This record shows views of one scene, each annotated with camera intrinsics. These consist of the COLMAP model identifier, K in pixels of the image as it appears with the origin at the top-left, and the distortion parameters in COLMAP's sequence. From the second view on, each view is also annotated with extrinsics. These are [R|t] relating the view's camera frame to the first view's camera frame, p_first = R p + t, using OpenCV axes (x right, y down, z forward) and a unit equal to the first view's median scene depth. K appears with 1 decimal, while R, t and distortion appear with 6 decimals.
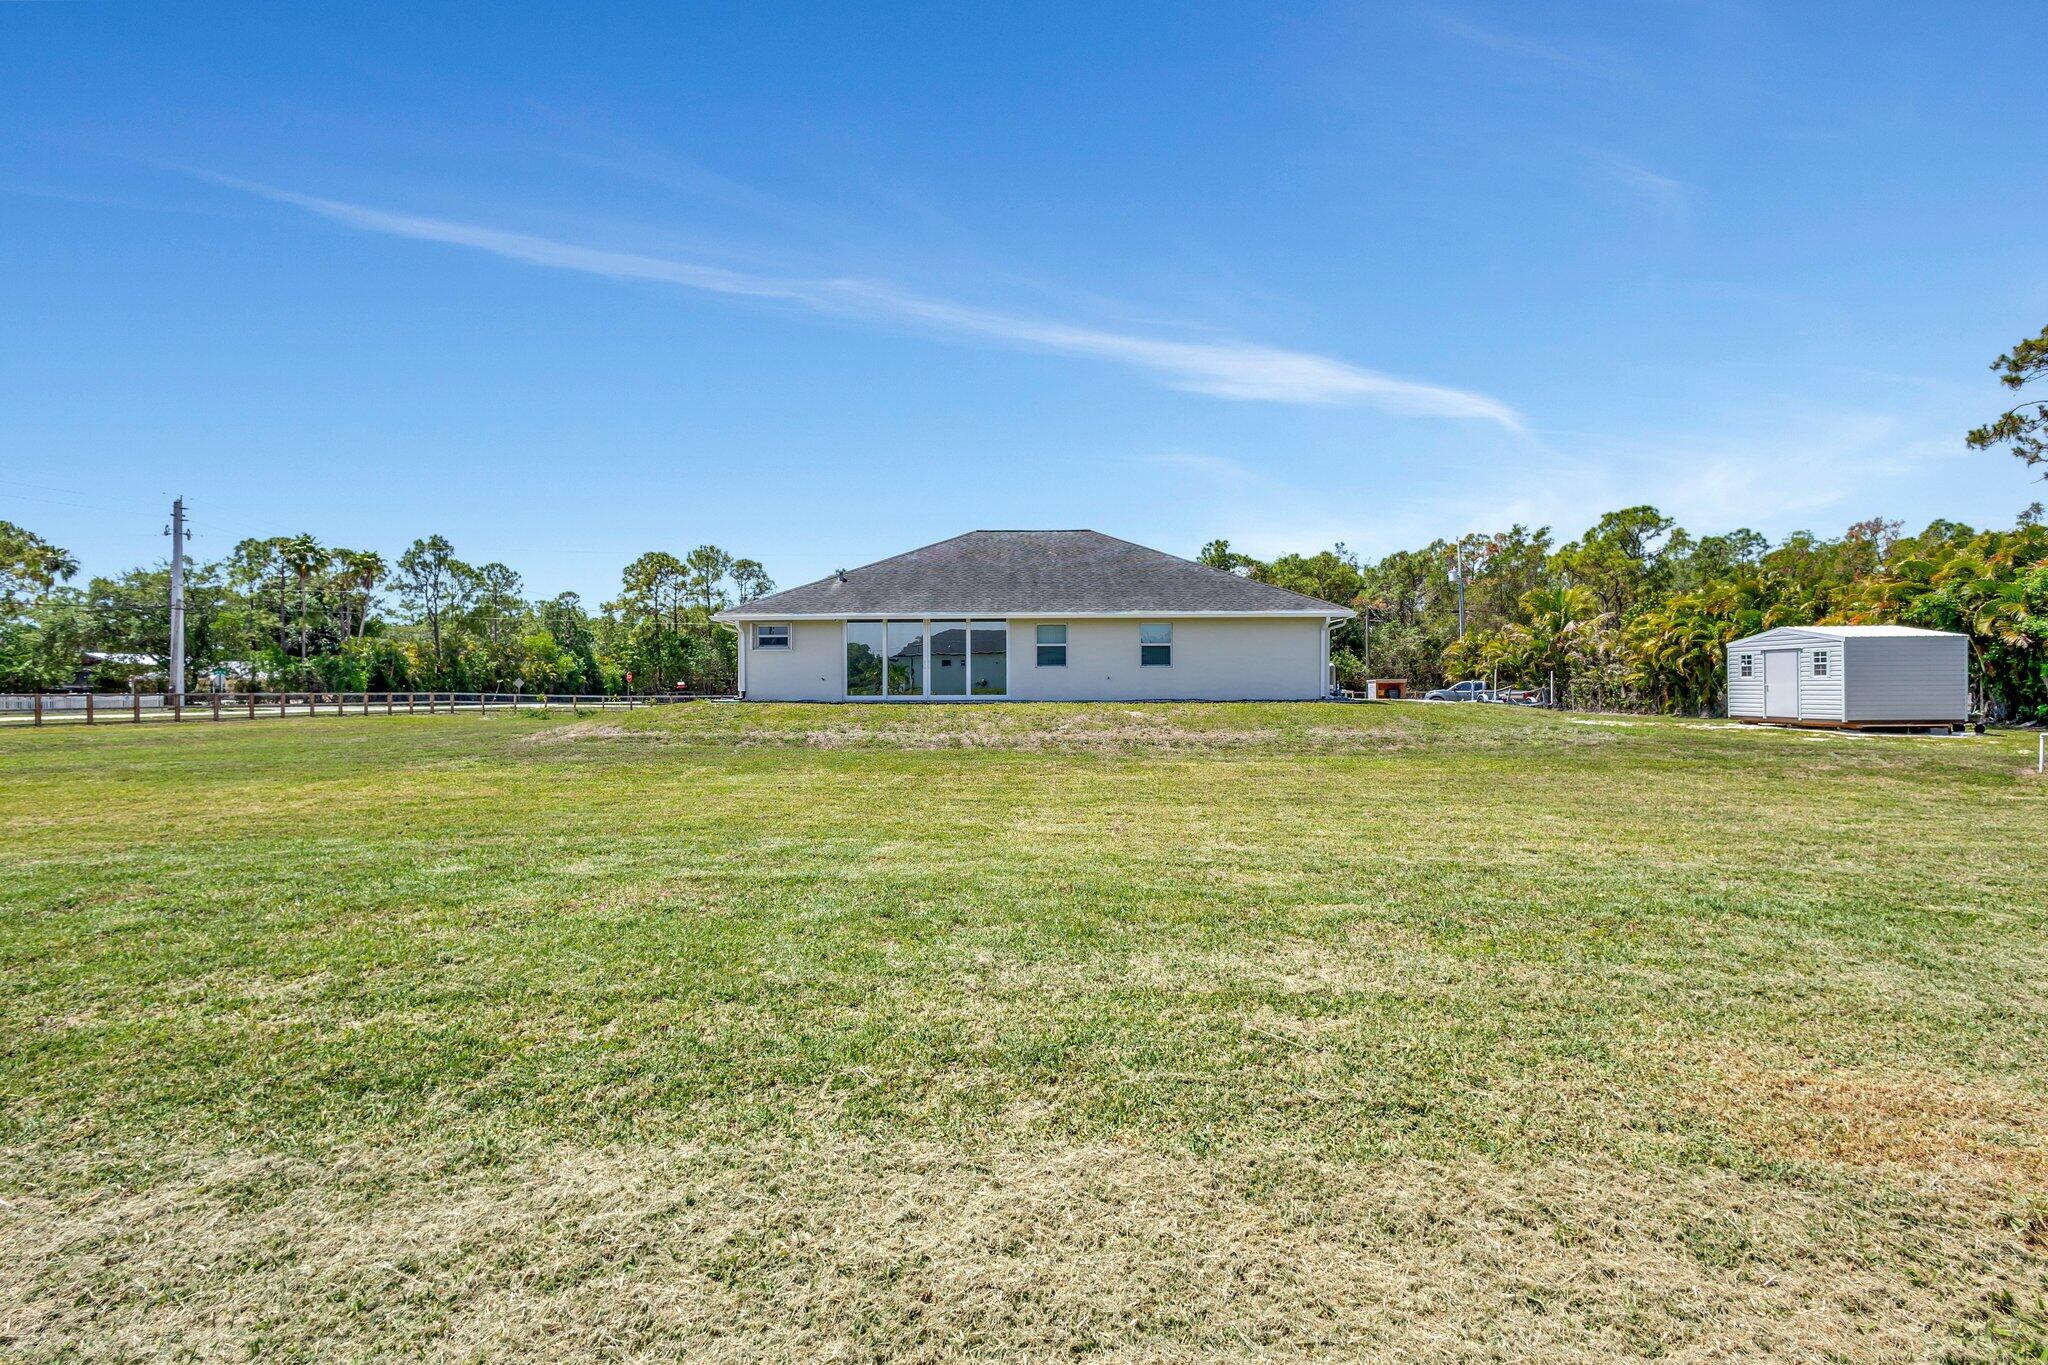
lens RADIAL K [[939.0, 0, 1025.6], [0, 939.0, 683.7], [0, 0, 1]] dist [0.005936, 0.001410]
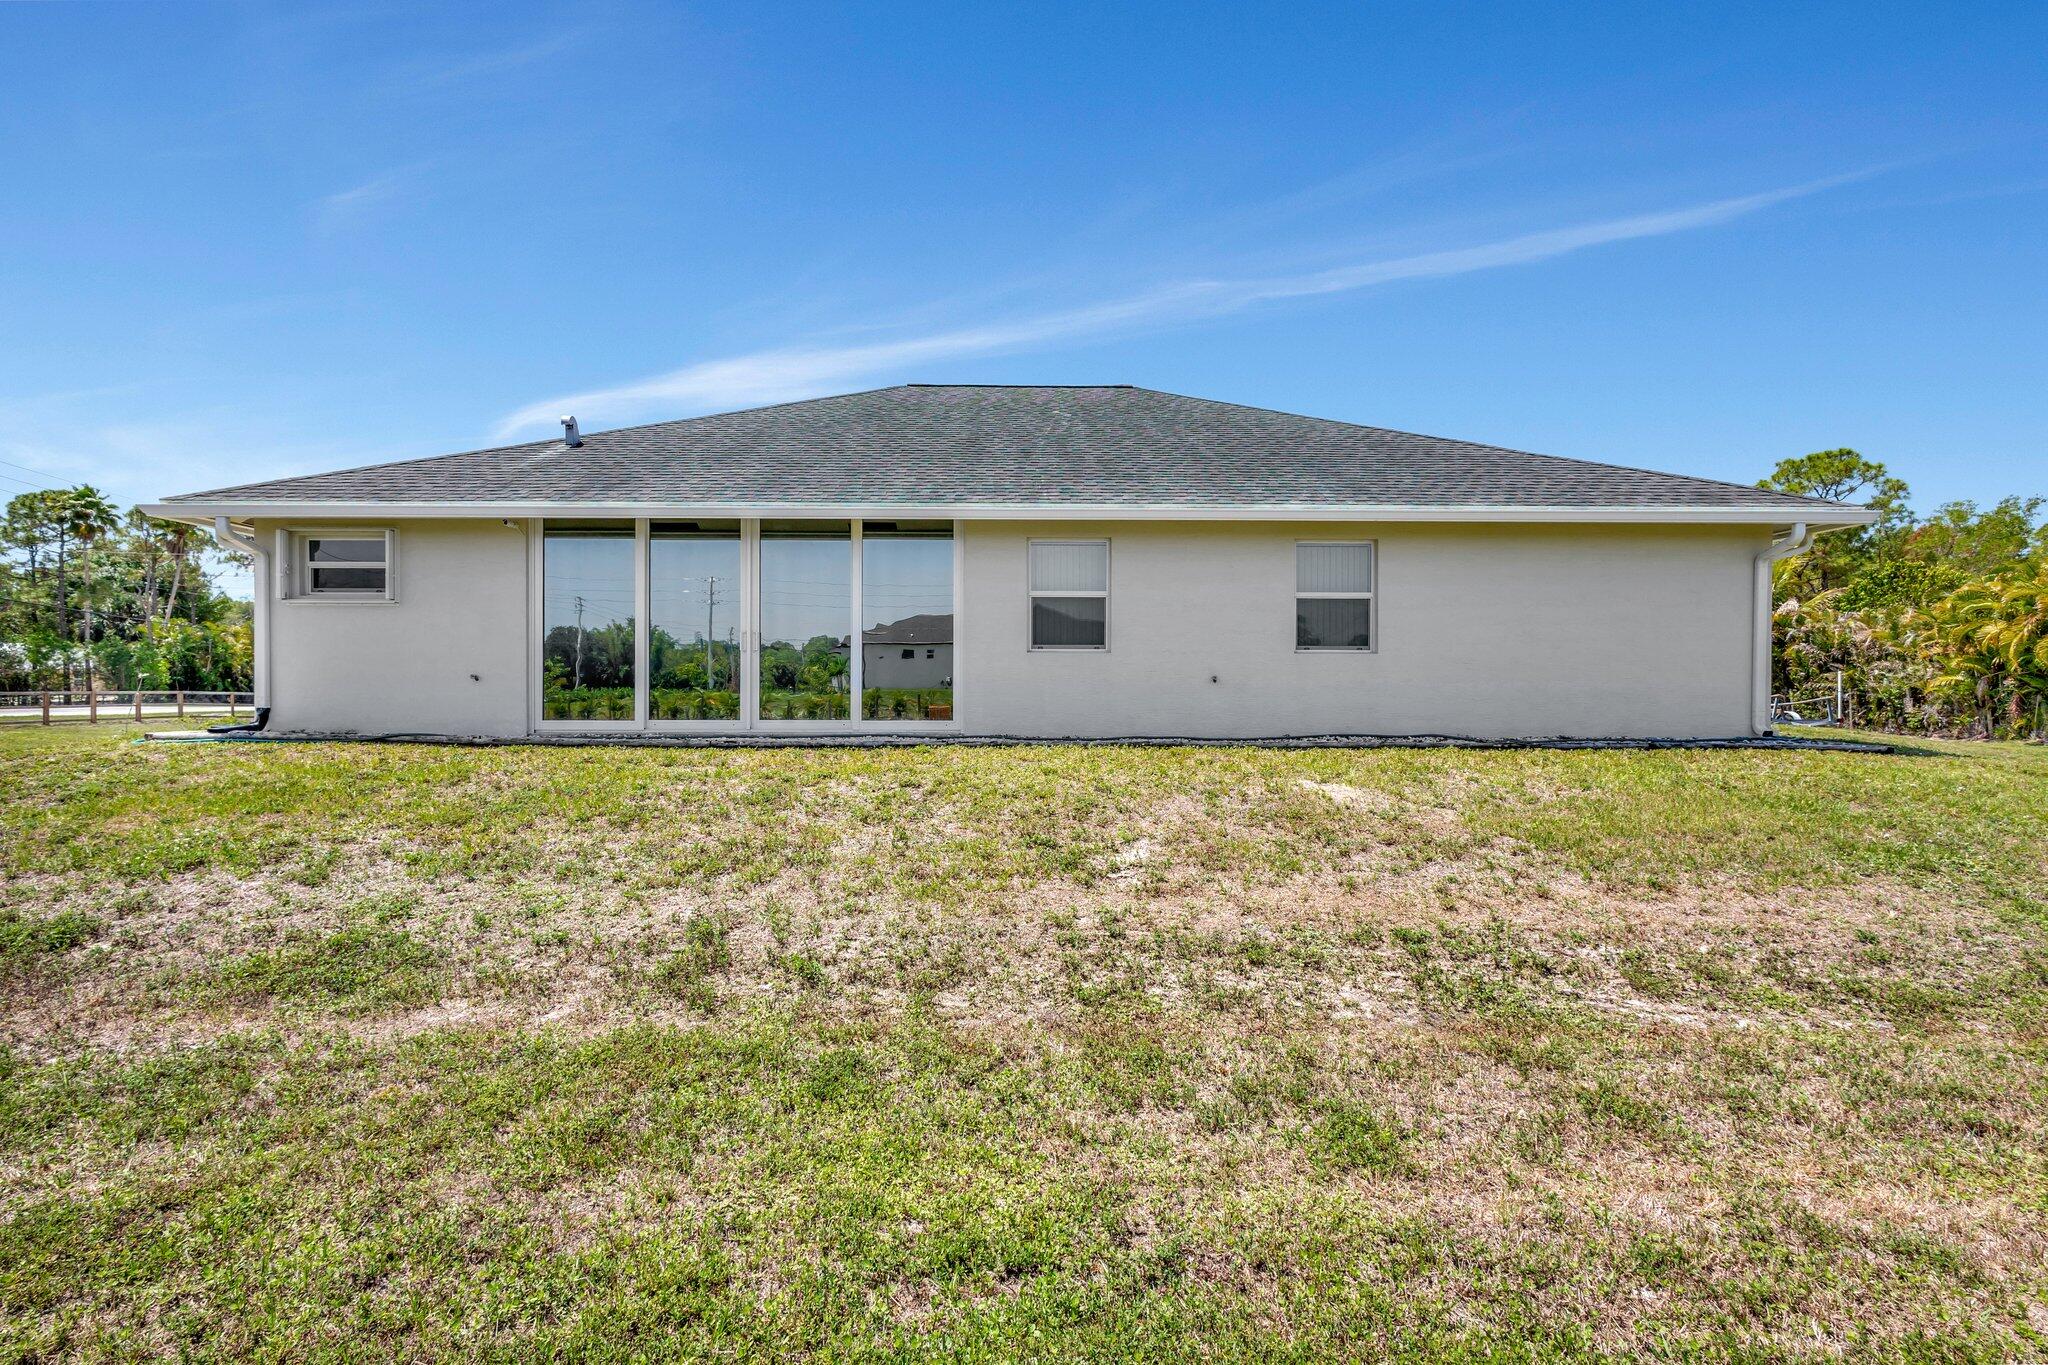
lens RADIAL K [[939.0, 0, 1020.2], [0, 939.0, 683.5], [0, 0, 1]] dist [0.005936, 0.001410]
pose [[0.999867, 0.006625, 0.014927, 0.001383], [-0.006661, 0.999975, 0.002378, -0.004650], [-0.014910, -0.002477, 0.999886, 0.578111]]
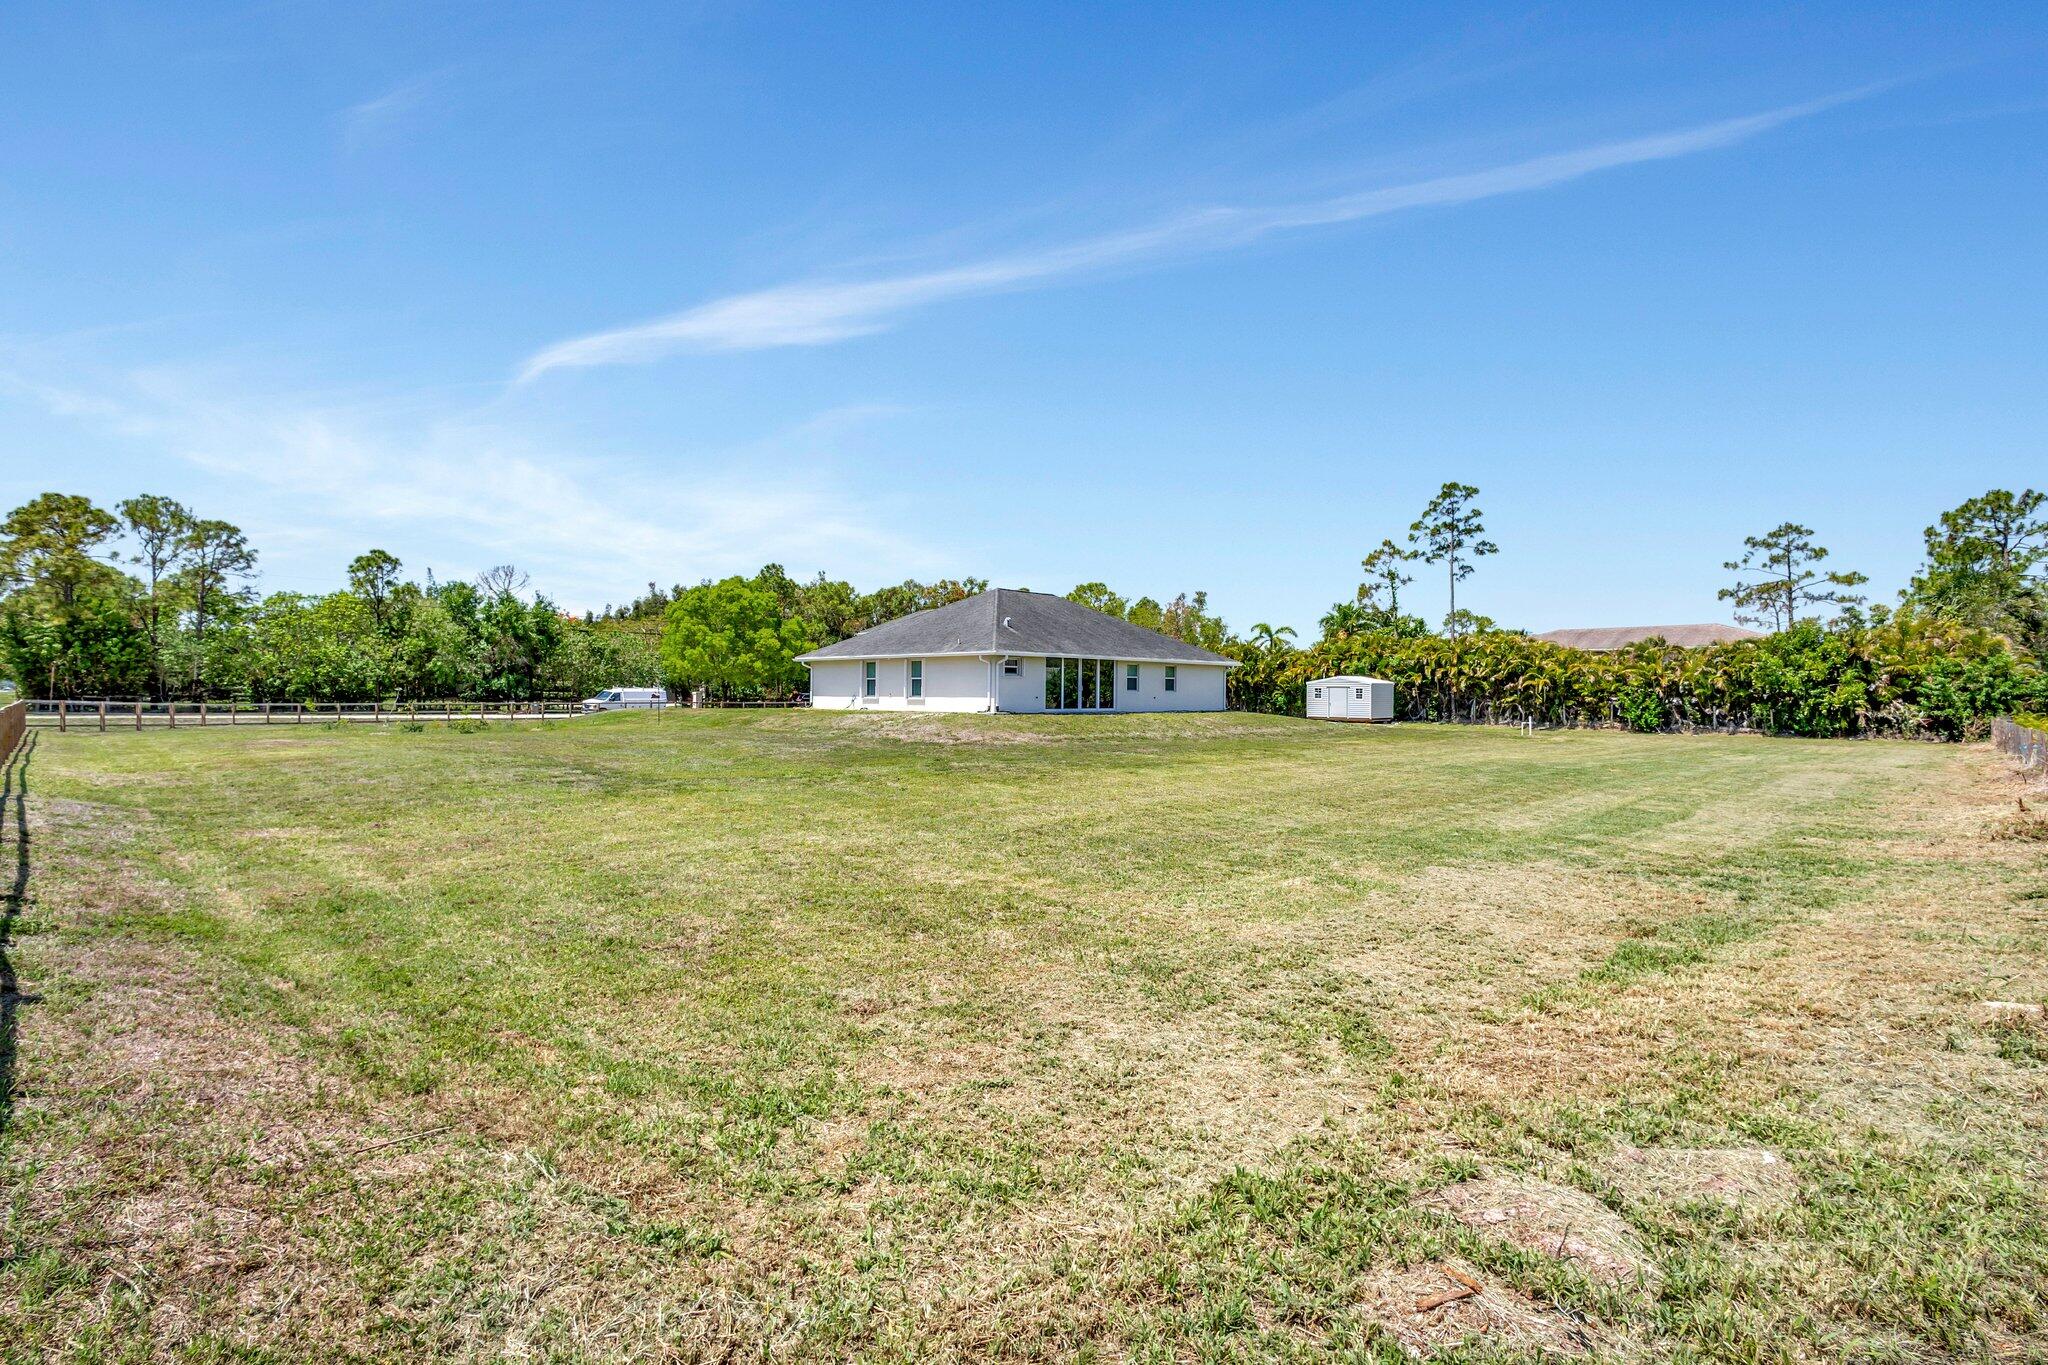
lens RADIAL K [[939.0, 0, 1021.9], [0, 939.0, 689.5], [0, 0, 1]] dist [0.005936, 0.001410]
pose [[0.682895, 0.011816, 0.730421, -1.214564], [-0.016109, 0.999870, -0.001114, -0.014207], [-0.730339, -0.011006, 0.682996, 0.039617]]
